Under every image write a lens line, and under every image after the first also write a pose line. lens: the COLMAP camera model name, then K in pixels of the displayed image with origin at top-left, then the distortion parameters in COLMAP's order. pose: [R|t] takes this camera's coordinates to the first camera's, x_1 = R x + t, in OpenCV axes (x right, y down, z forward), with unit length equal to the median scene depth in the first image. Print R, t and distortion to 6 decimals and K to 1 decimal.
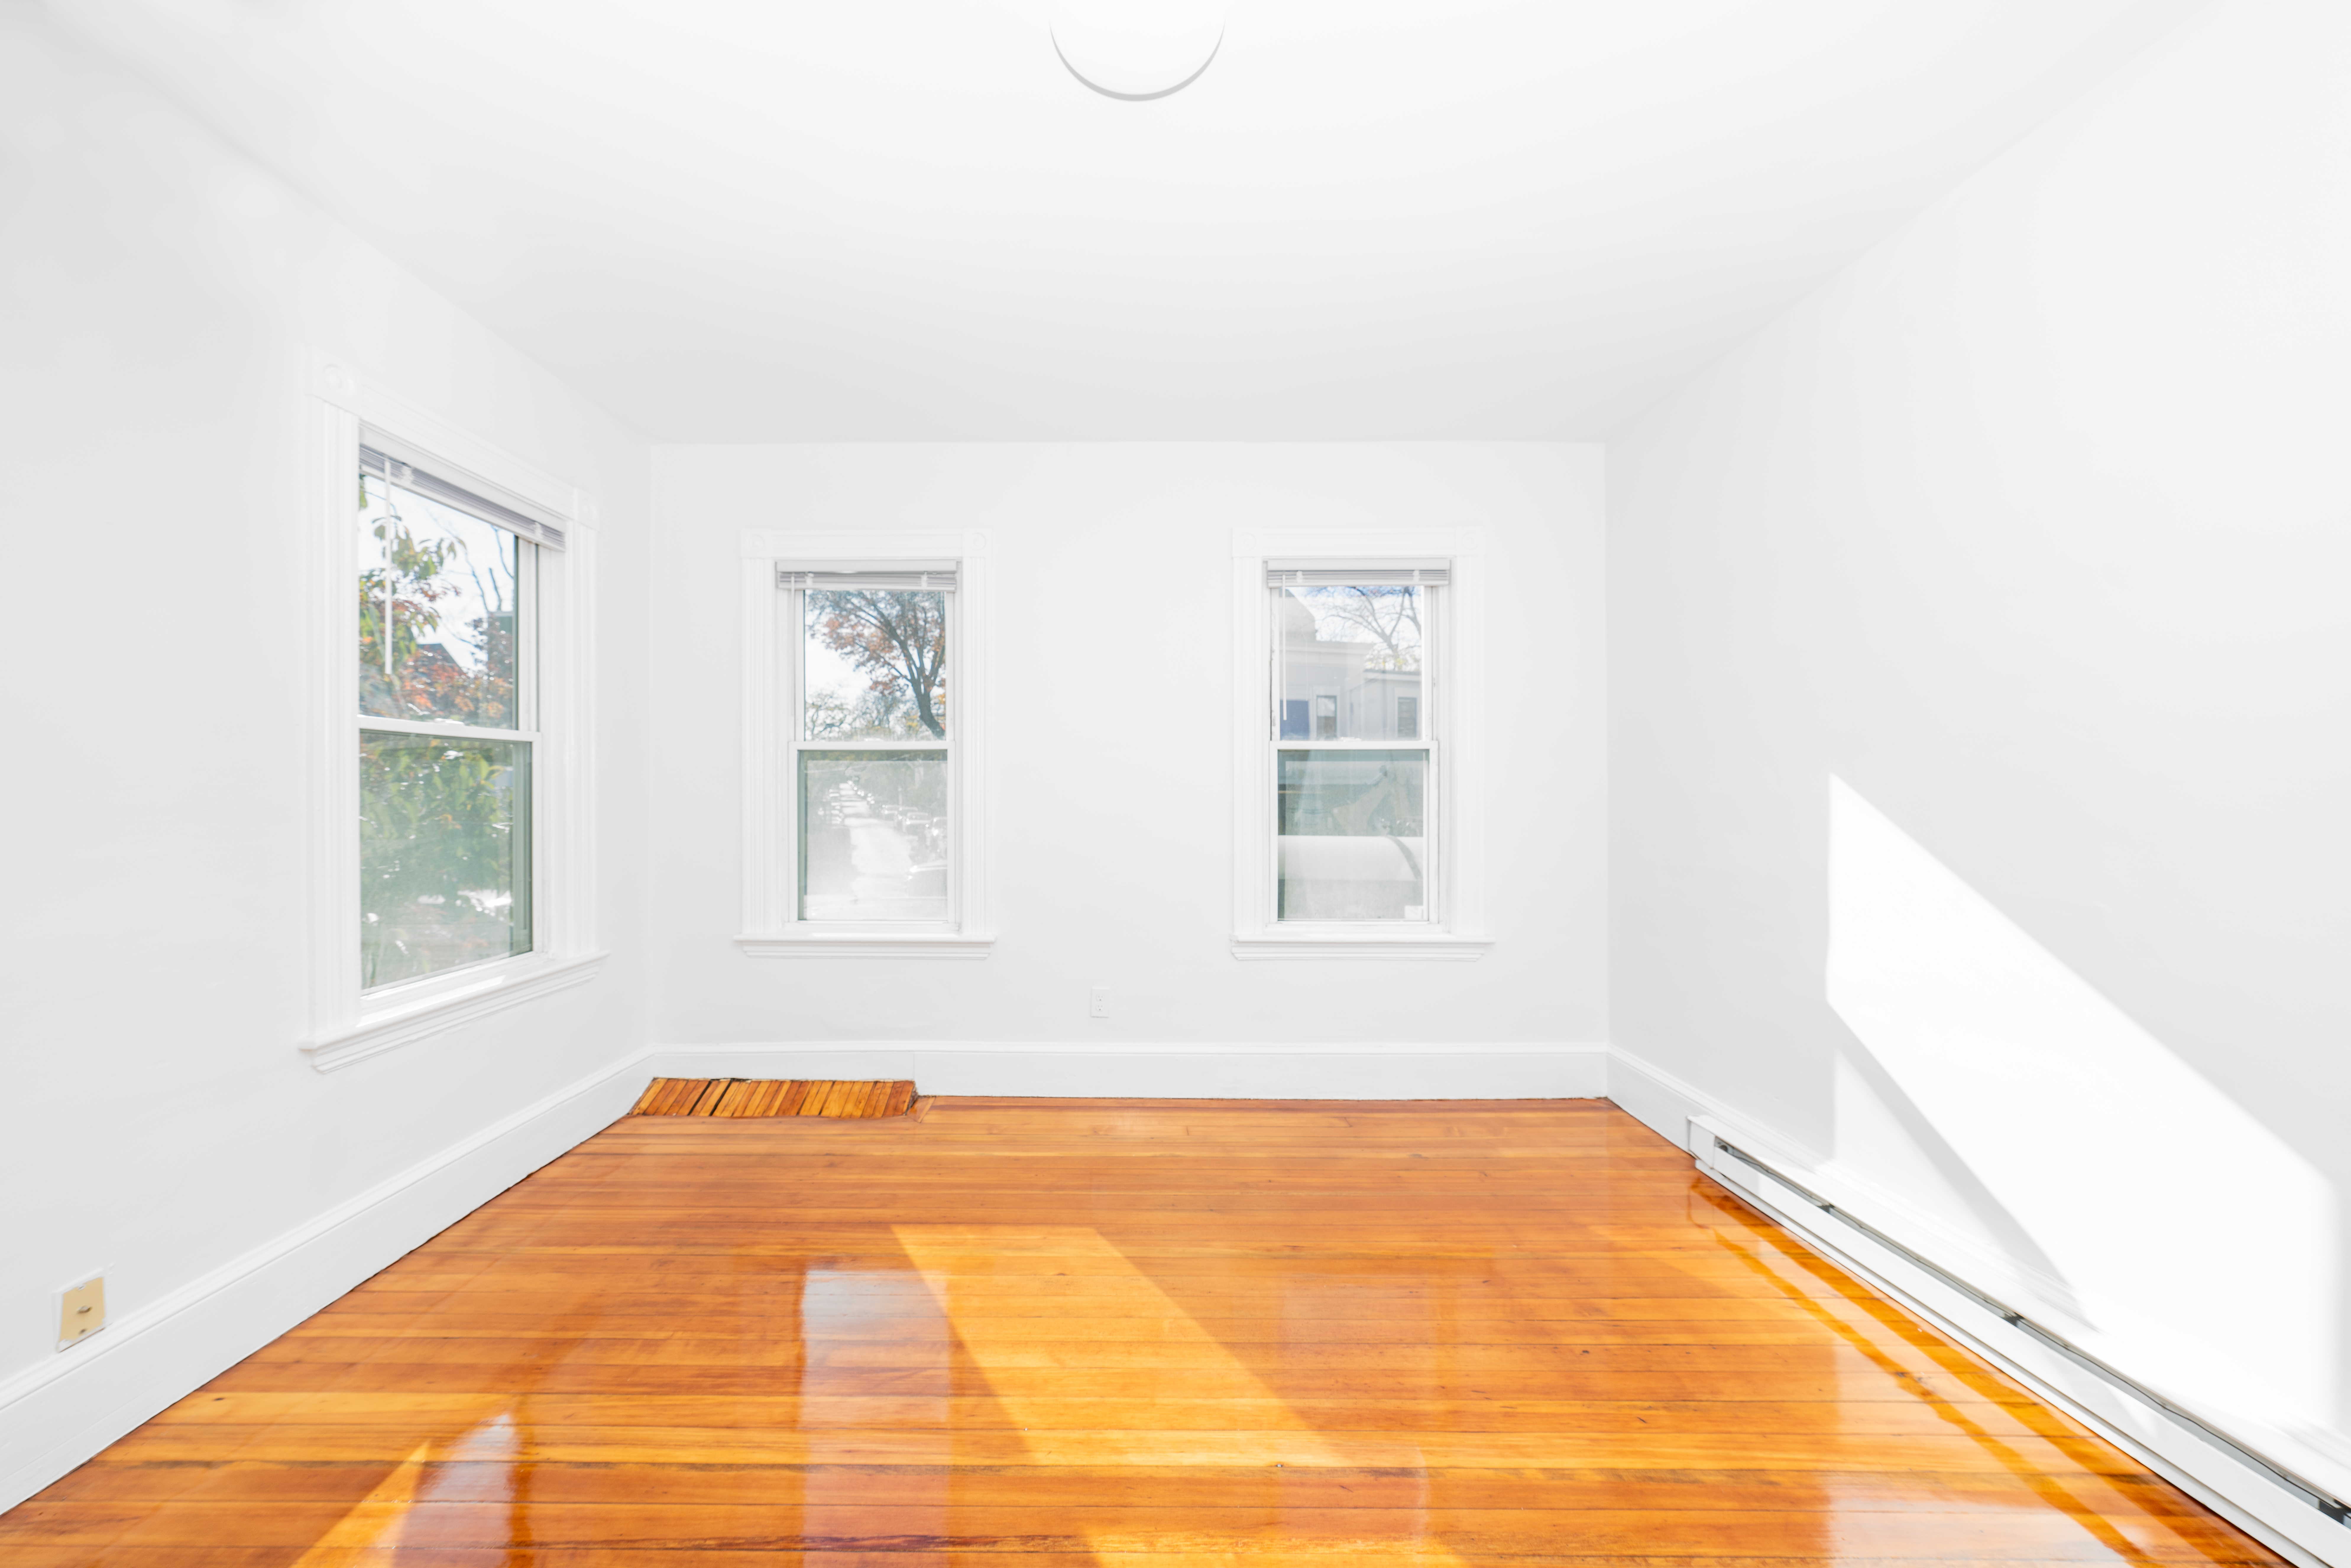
lens RADIAL K [[822.3, 0, 1103.9], [0, 822.3, 784.4], [0, 0, 1]] dist [0.001269, 0.000065]
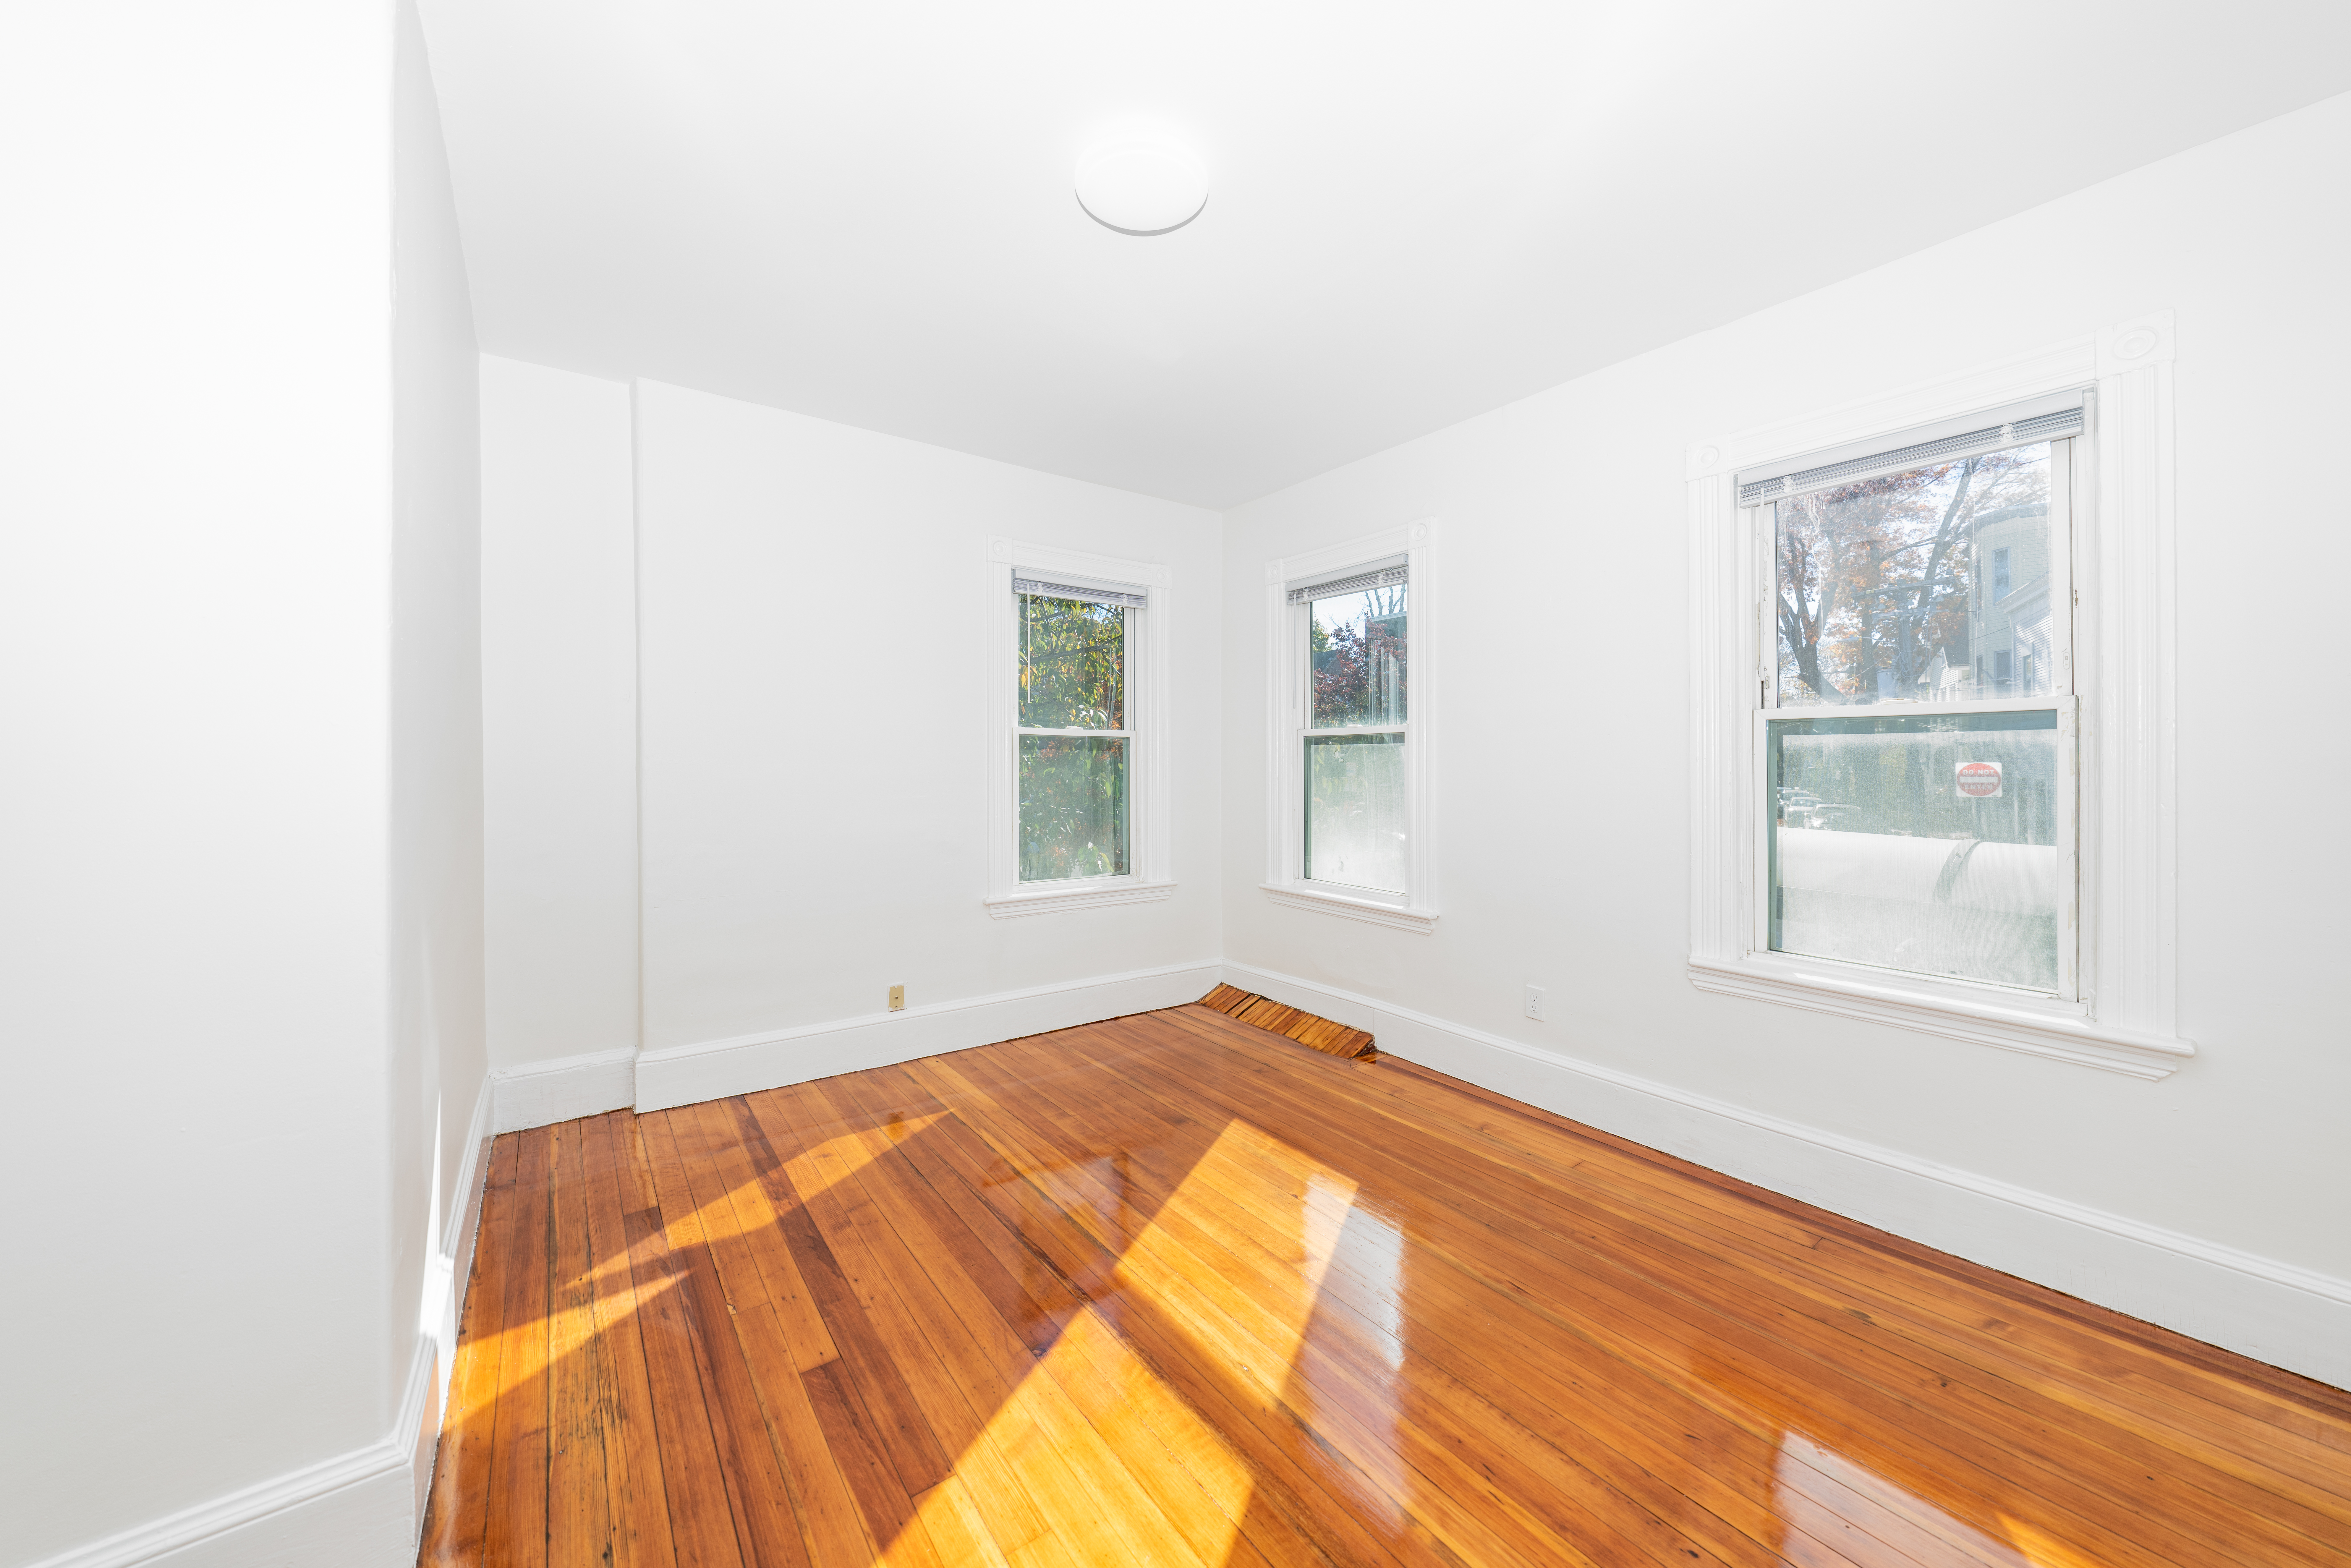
lens RADIAL K [[864.0, 0, 1172.7], [0, 864.0, 752.8], [0, 0, 1]] dist [0.000117, -0.000130]
pose [[0.585204, -0.009053, -0.810836, 0.653249], [0.001836, 0.999950, -0.009839, -0.007034], [0.810884, 0.004269, 0.585191, 0.124865]]
